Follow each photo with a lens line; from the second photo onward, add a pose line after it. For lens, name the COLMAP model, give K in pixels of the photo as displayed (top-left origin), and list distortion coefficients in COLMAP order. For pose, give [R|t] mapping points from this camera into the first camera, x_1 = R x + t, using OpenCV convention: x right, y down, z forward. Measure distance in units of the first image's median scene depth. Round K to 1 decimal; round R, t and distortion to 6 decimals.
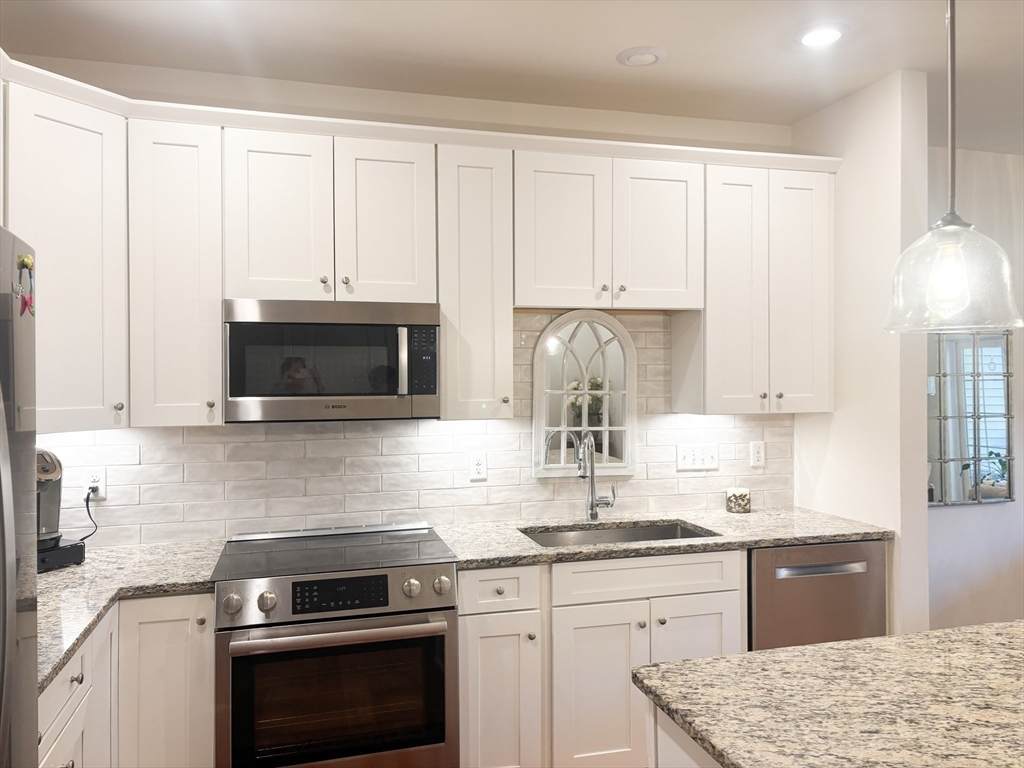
lens RADIAL K [[767.2, 0, 513.8], [0, 767.2, 375.9], [0, 0, 1]] dist [0.053178, -0.067869]
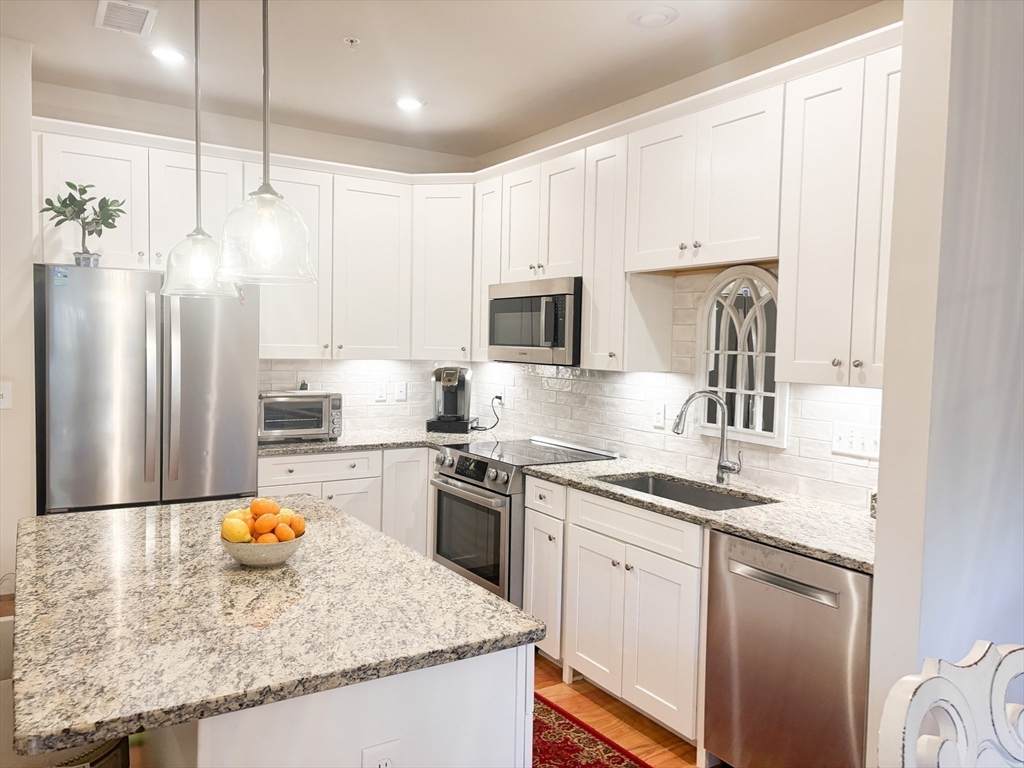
lens RADIAL K [[758.9, 0, 512.0], [0, 758.9, 384.0], [0, 0, 1]] dist [0.031787, -0.001300]
pose [[0.284731, 0.065979, -0.956334, 1.059096], [-0.020656, 0.997819, 0.062691, 0.006879], [0.958385, 0.001904, 0.285472, 0.520100]]
